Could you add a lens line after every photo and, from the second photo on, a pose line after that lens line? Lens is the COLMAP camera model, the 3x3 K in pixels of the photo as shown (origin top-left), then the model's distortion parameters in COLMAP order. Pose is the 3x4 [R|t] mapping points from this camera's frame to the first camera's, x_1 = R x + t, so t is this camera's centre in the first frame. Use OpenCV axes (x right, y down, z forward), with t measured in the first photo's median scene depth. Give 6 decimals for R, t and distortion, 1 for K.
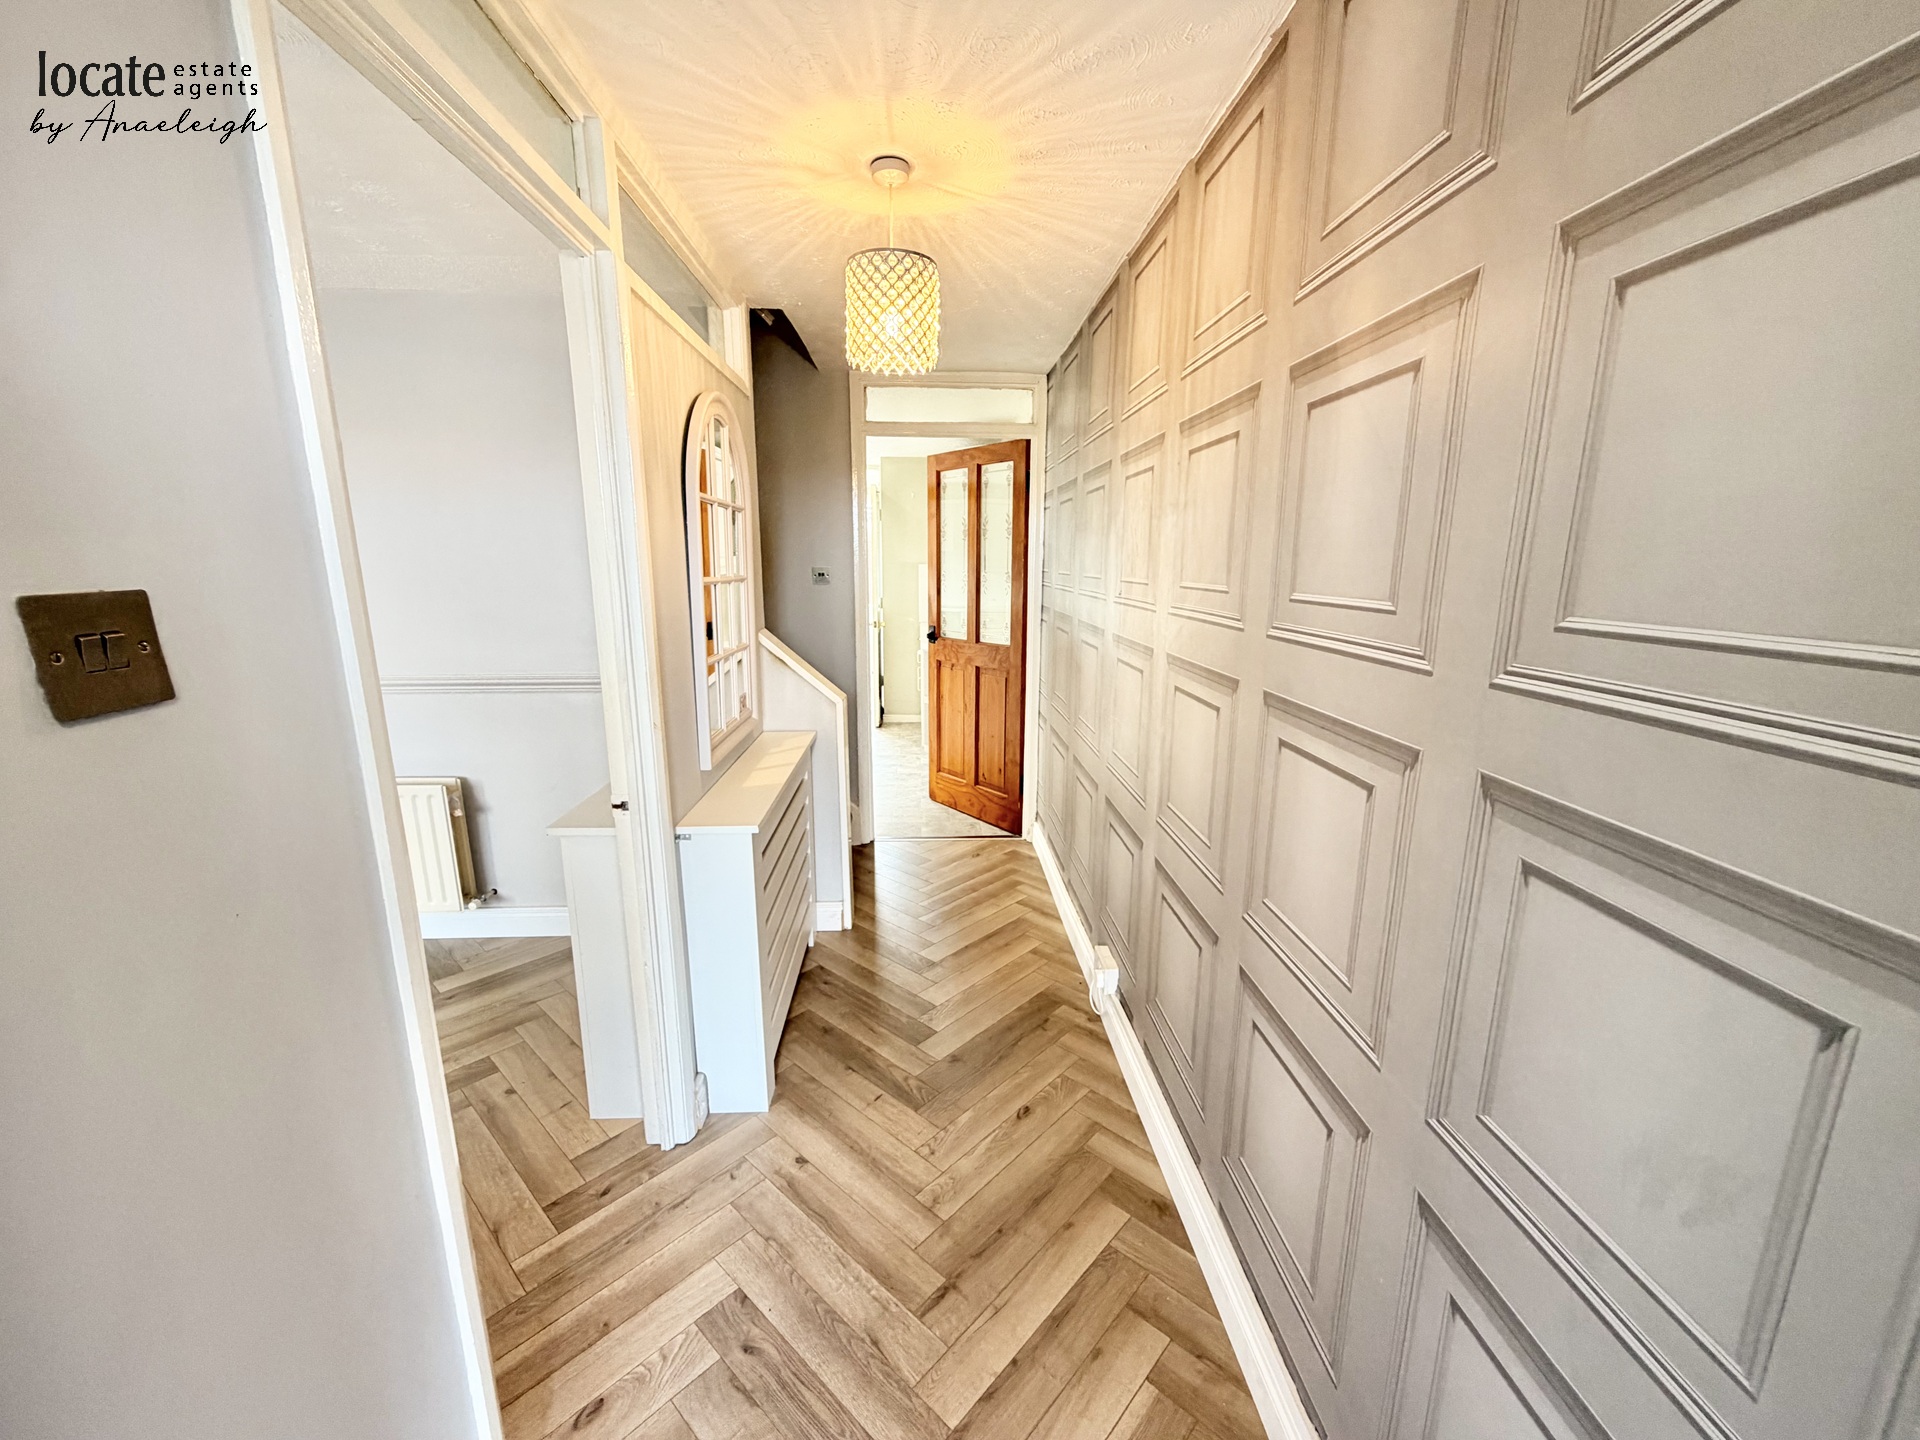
lens RADIAL K [[766.7, 0, 952.8], [0, 766.7, 722.1], [0, 0, 1]] dist [0.001549, -0.000017]
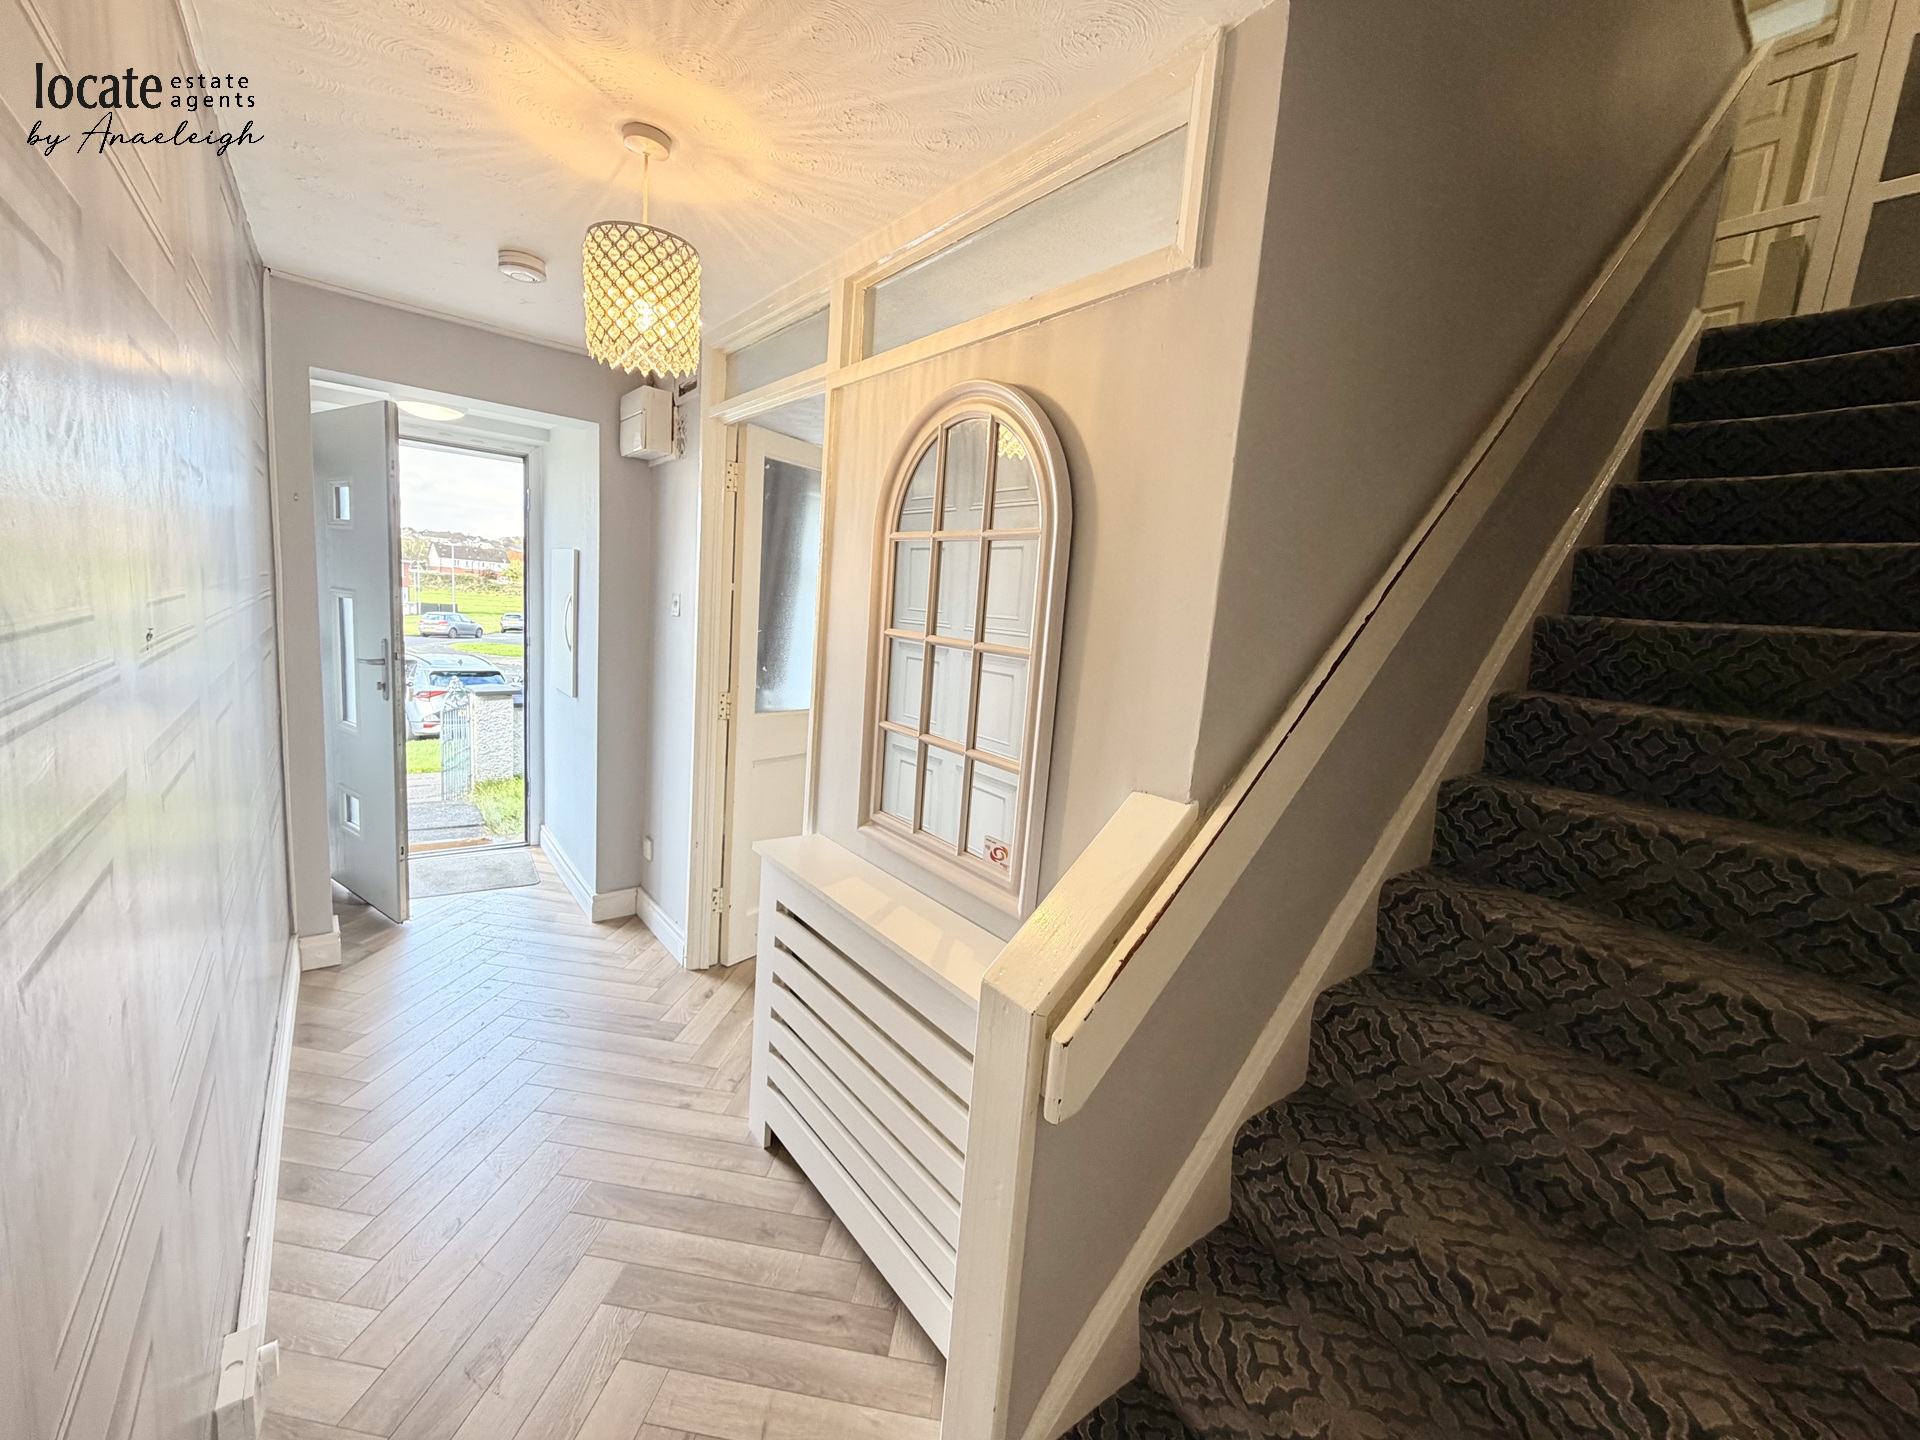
lens RADIAL K [[766.7, 0, 952.8], [0, 766.7, 722.1], [0, 0, 1]] dist [0.001549, -0.000017]
pose [[-0.808609, 0.016808, -0.588107, 0.112622], [-0.206313, 0.928018, 0.310190, -0.313114], [0.550987, 0.372156, -0.746936, 1.449553]]
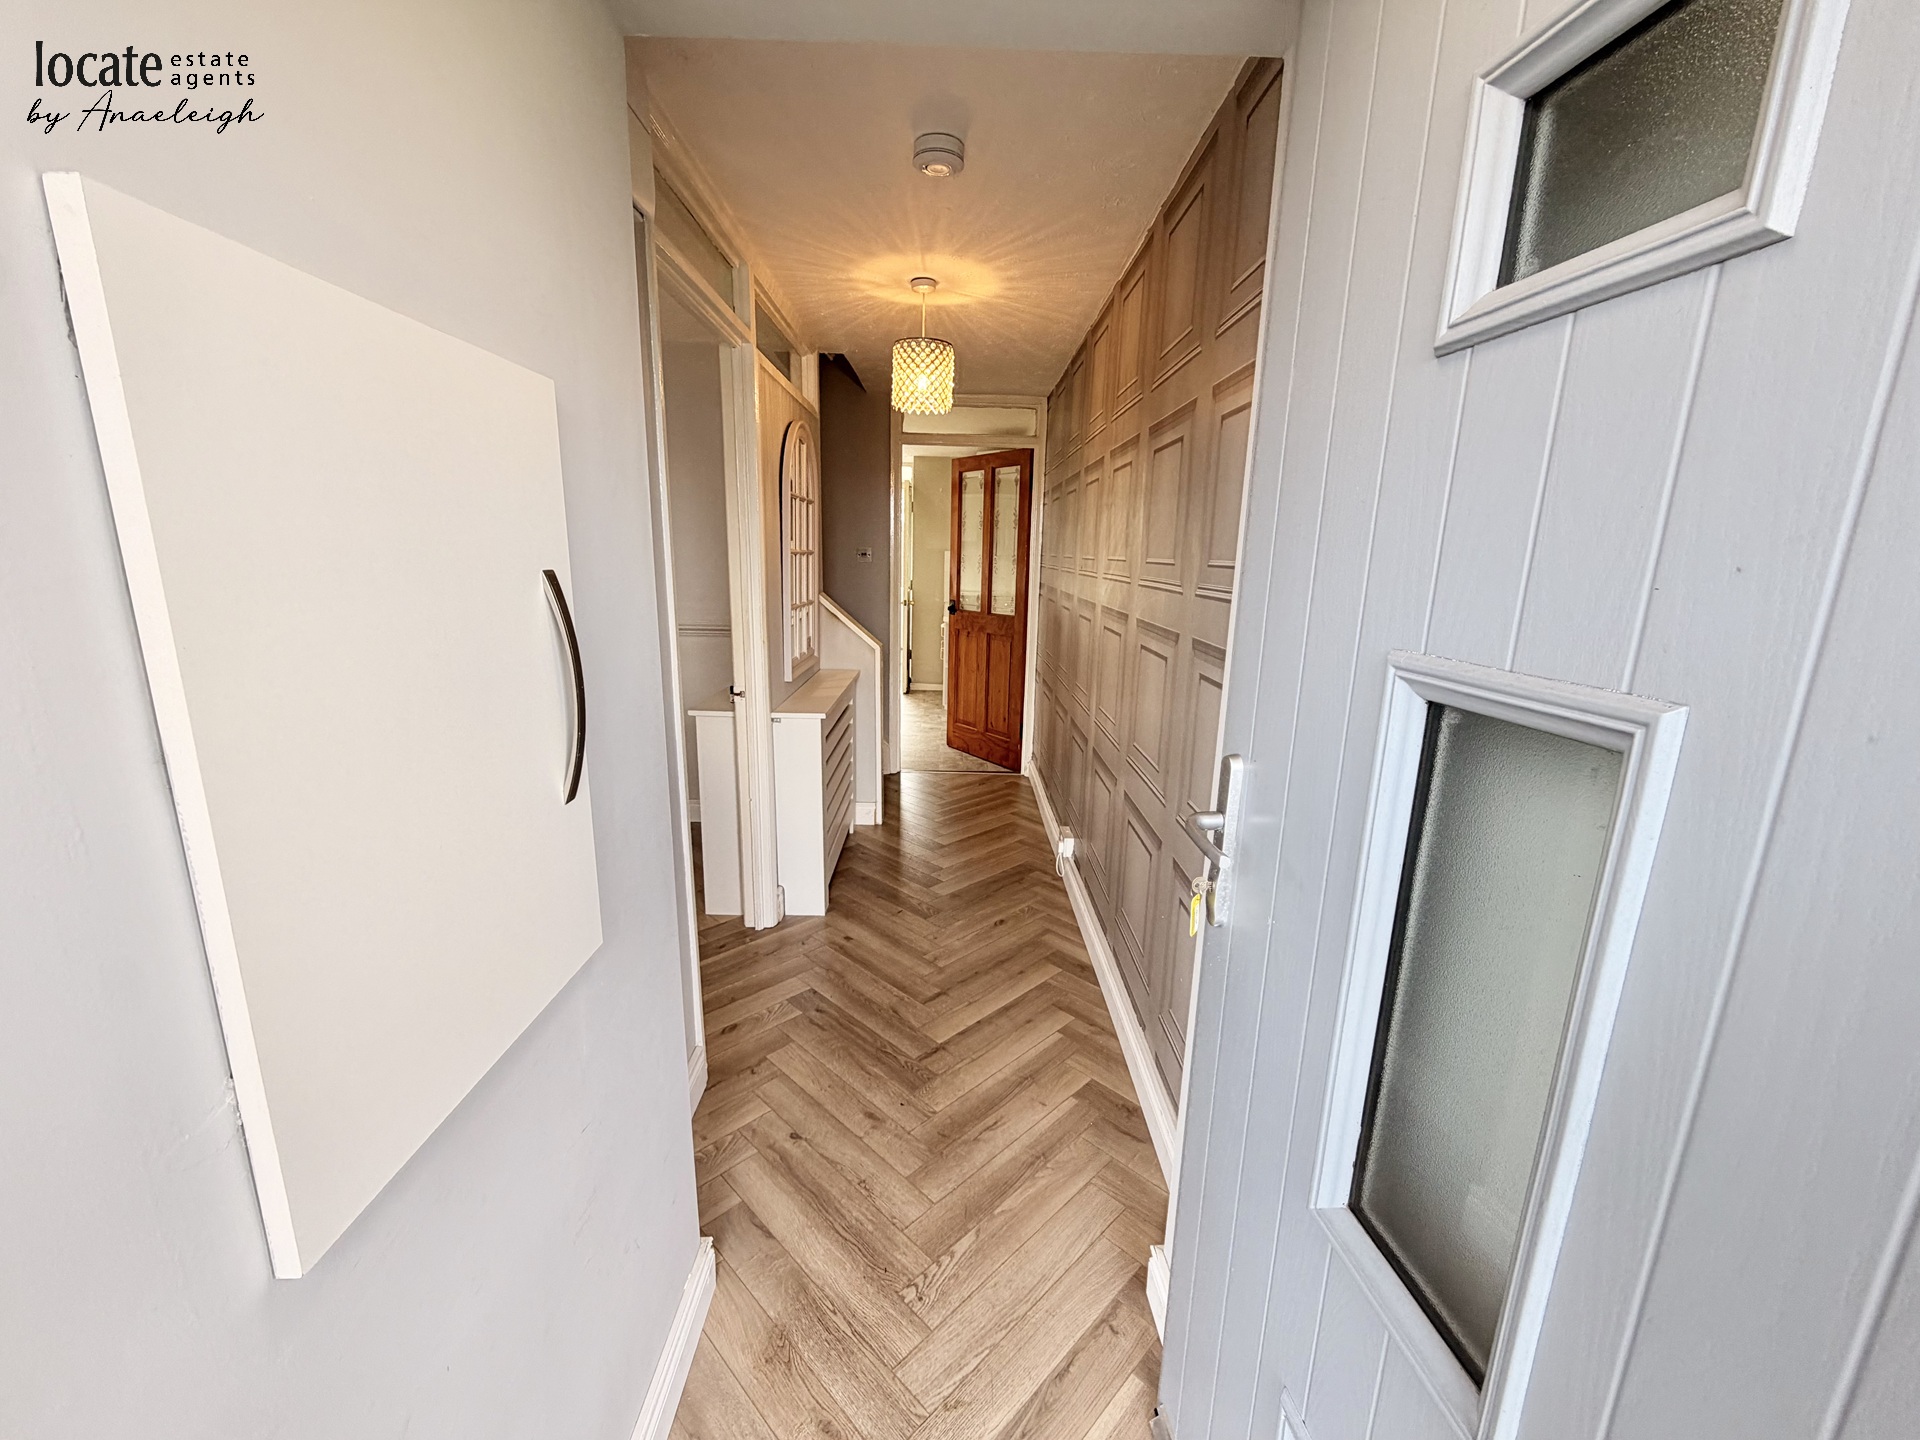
lens RADIAL K [[766.7, 0, 952.8], [0, 766.7, 722.1], [0, 0, 1]] dist [0.001549, -0.000017]
pose [[0.999041, 0.026693, -0.034719, 0.037563], [-0.026352, 0.999600, 0.010247, 0.099185], [0.034979, -0.009323, 0.999345, -0.380545]]
